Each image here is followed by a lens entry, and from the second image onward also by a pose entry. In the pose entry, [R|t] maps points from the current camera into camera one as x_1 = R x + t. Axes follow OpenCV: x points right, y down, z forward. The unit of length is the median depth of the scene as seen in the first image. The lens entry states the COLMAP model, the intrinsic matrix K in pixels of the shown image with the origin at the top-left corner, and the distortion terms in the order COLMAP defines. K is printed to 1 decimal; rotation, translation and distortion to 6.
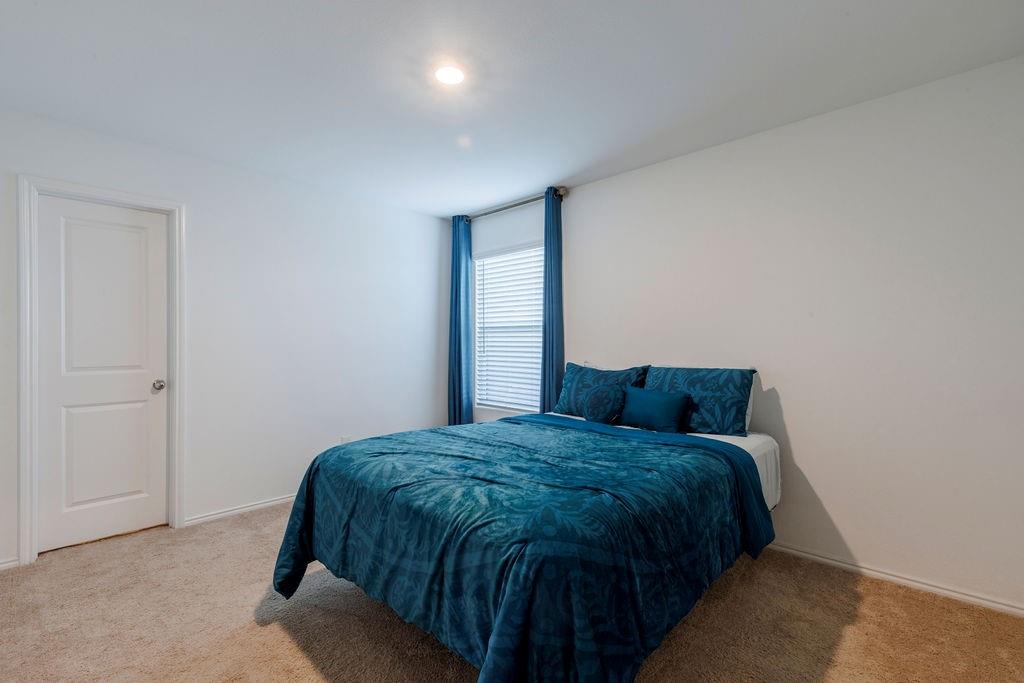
lens RADIAL K [[460.0, 0, 513.8], [0, 460.0, 341.9], [0, 0, 1]] dist [0.007843, -0.000484]
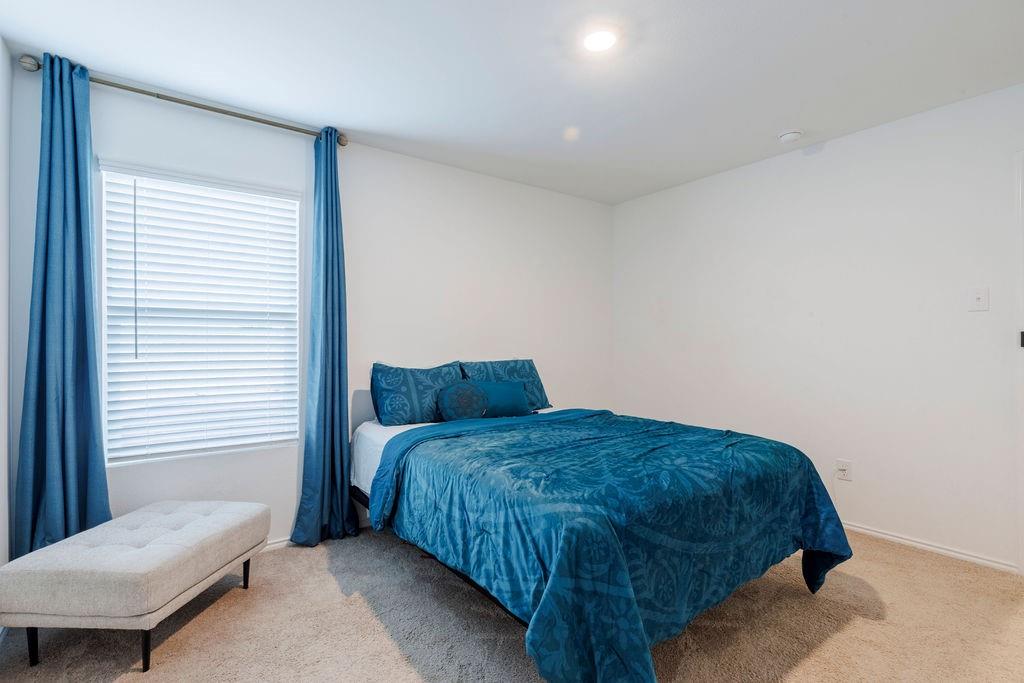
lens RADIAL K [[479.7, 0, 512.0], [0, 479.7, 341.5], [0, 0, 1]] dist [0.000508, 0.000236]
pose [[0.162891, -0.000247, 0.986644, -0.614696], [-0.004460, 0.999990, 0.000987, 0.004184], [-0.986634, -0.004561, 0.162888, 0.572004]]
